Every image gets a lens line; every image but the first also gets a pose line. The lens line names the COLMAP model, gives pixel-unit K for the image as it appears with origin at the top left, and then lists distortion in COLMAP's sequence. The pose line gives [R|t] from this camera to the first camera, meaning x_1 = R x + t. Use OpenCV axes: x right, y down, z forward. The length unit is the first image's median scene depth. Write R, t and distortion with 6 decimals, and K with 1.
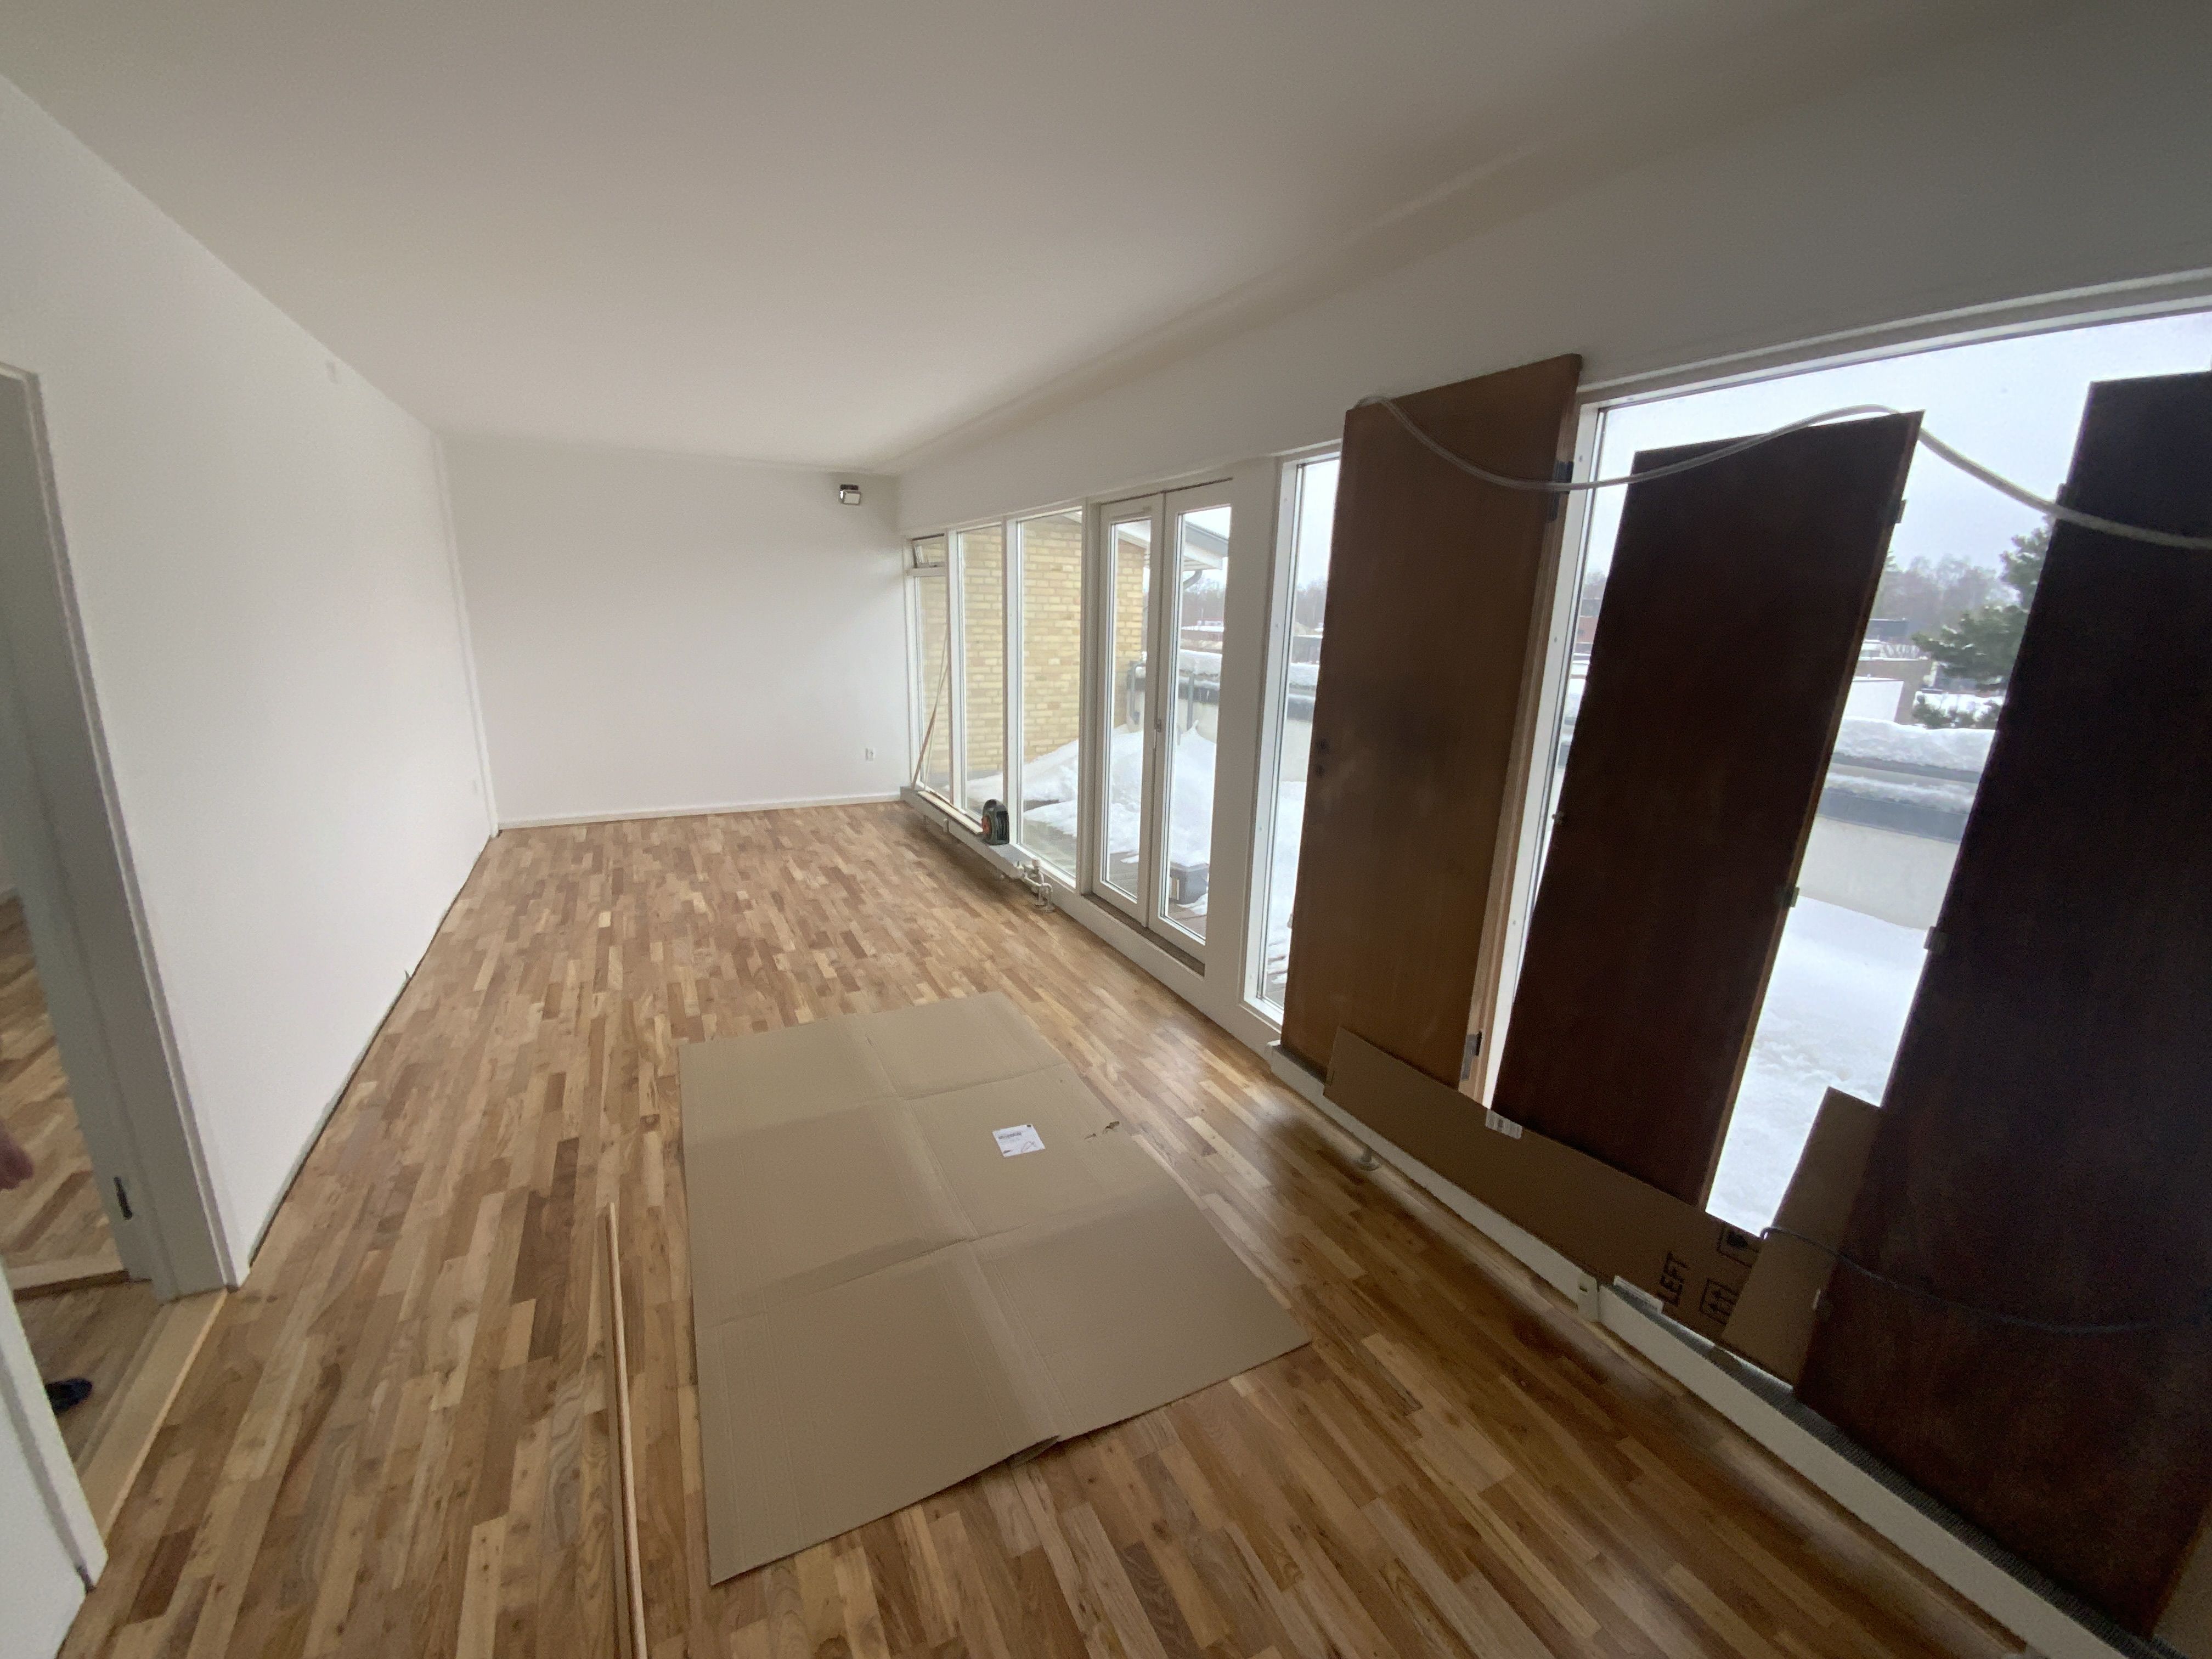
lens RADIAL K [[880.6, 0, 1111.2], [0, 880.6, 827.3], [0, 0, 1]] dist [-0.002592, -0.003394]
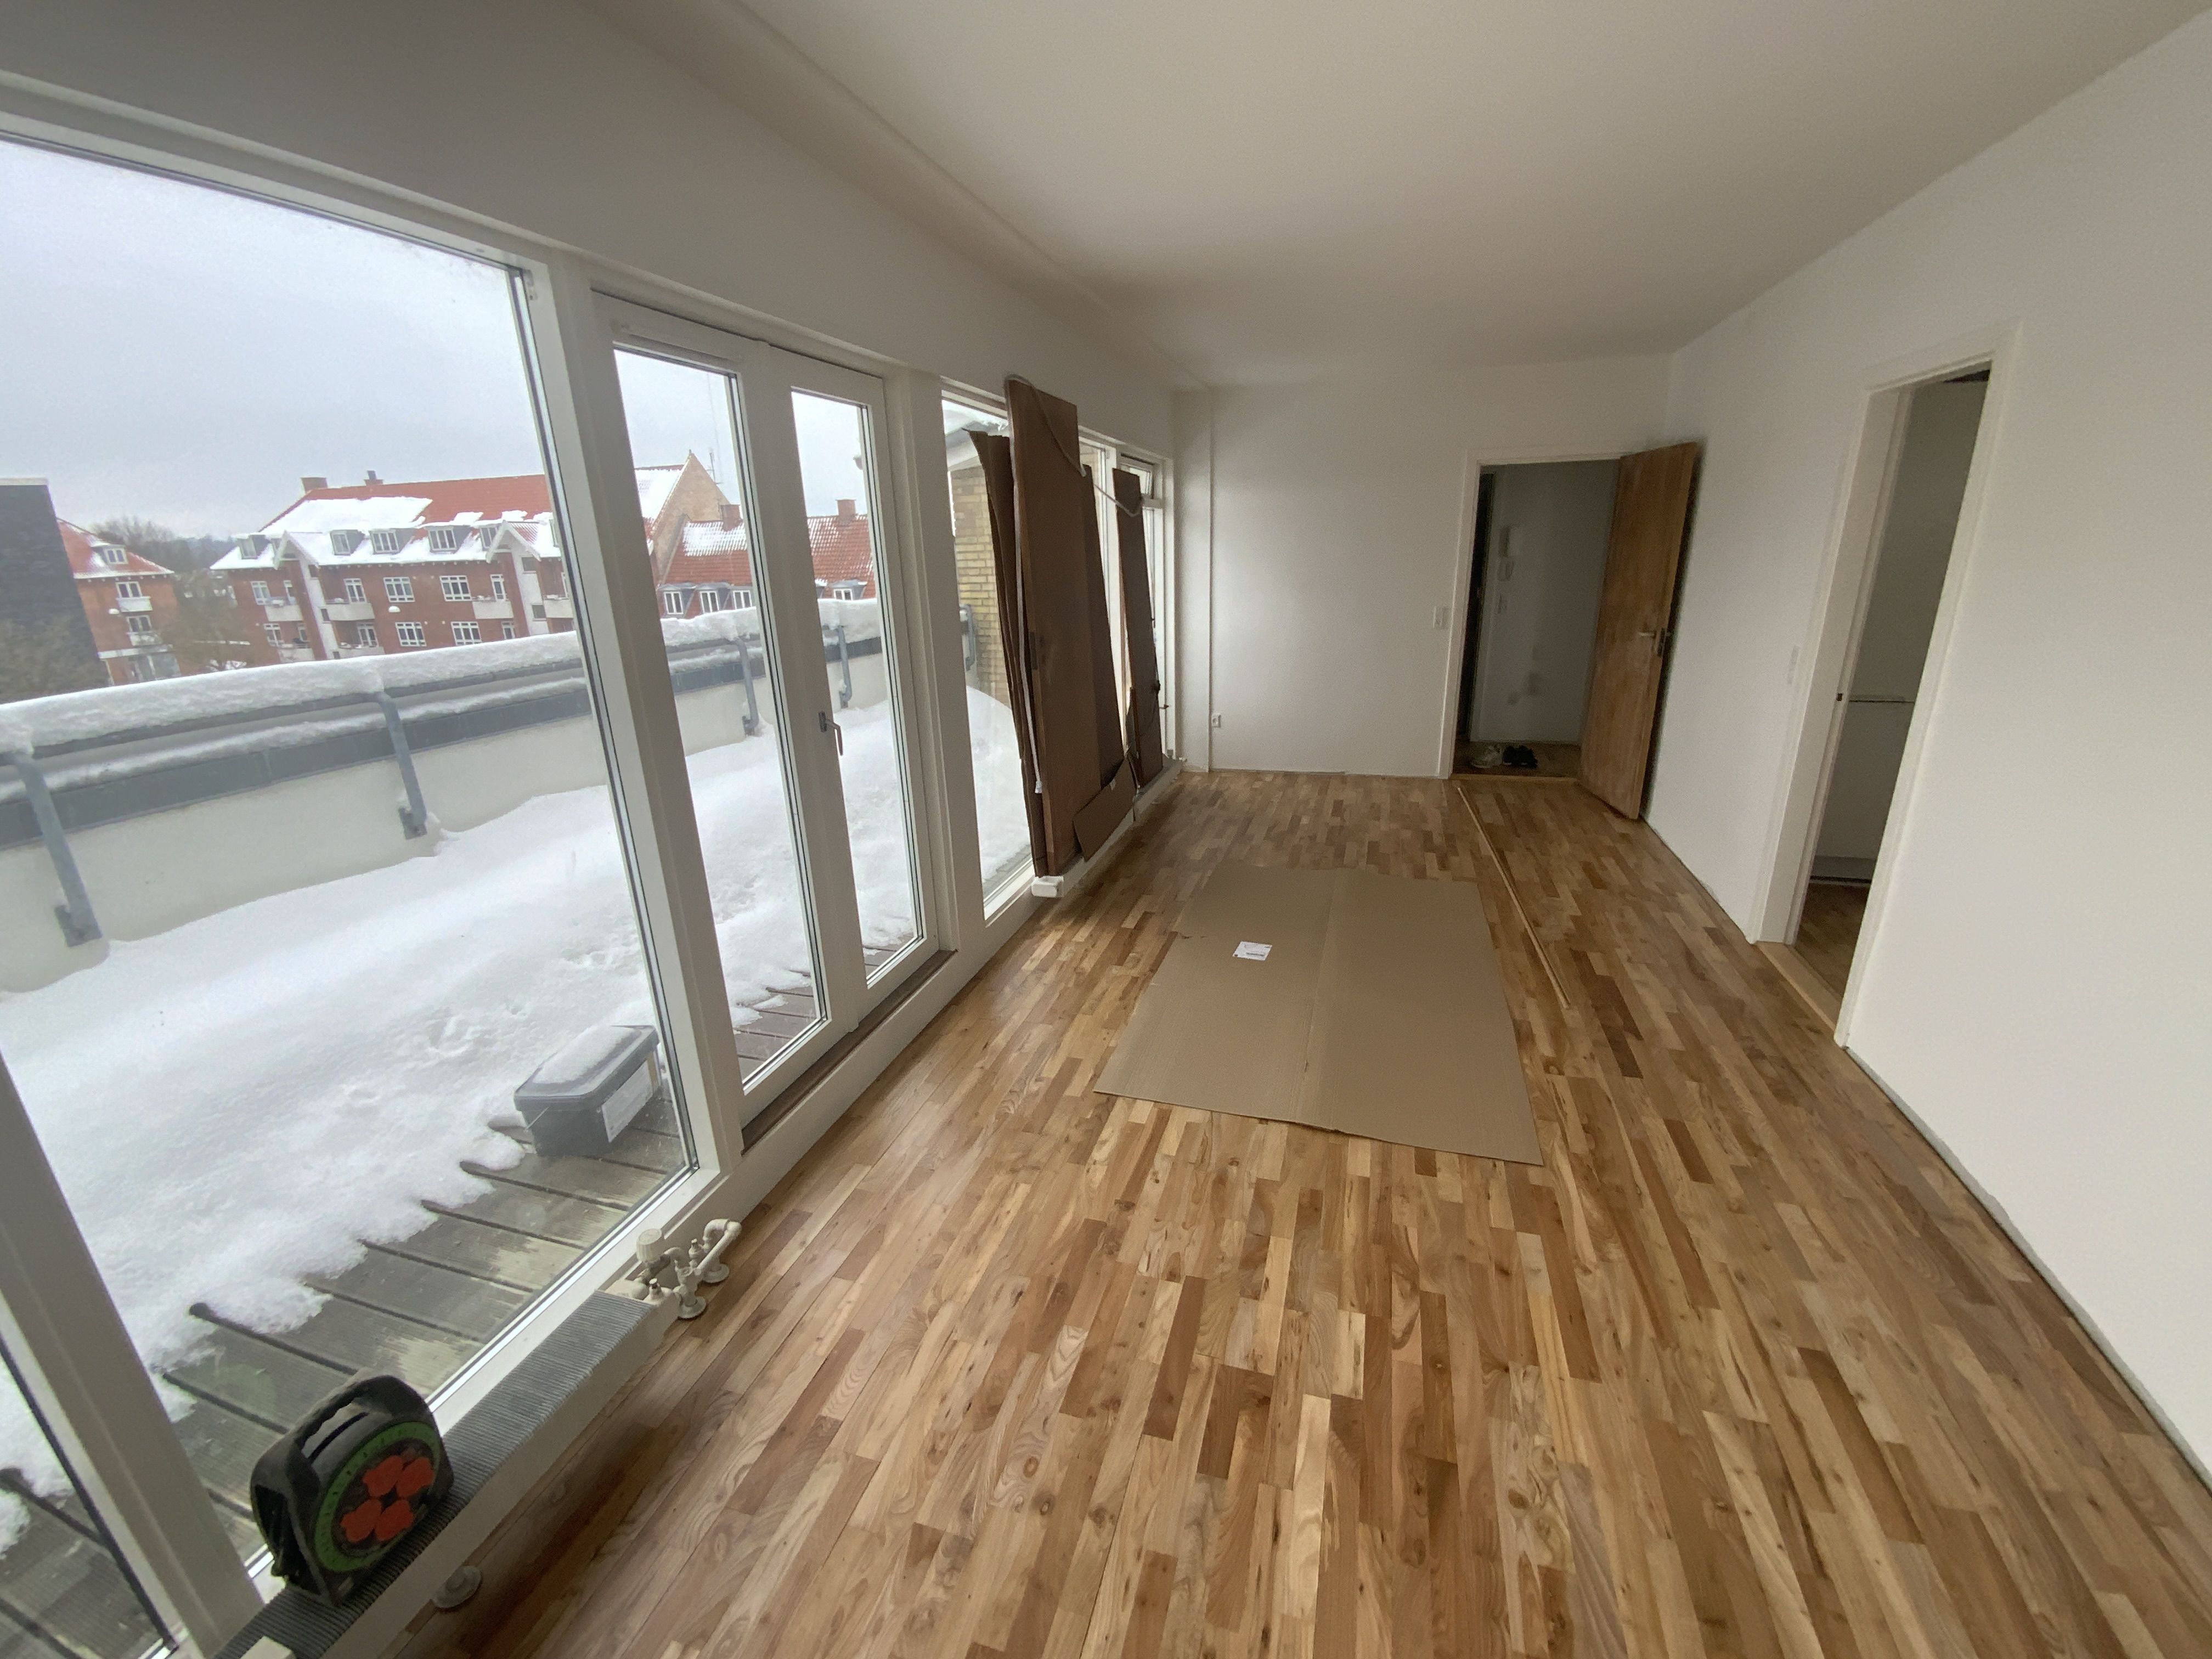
lens RADIAL K [[880.6, 0, 1114.0], [0, 880.6, 829.5], [0, 0, 1]] dist [-0.002592, -0.003394]
pose [[-0.715360, -0.220154, 0.663168, -0.621987], [0.186013, 0.854825, 0.484431, -0.370290], [-0.673542, 0.469901, -0.570556, 1.431547]]
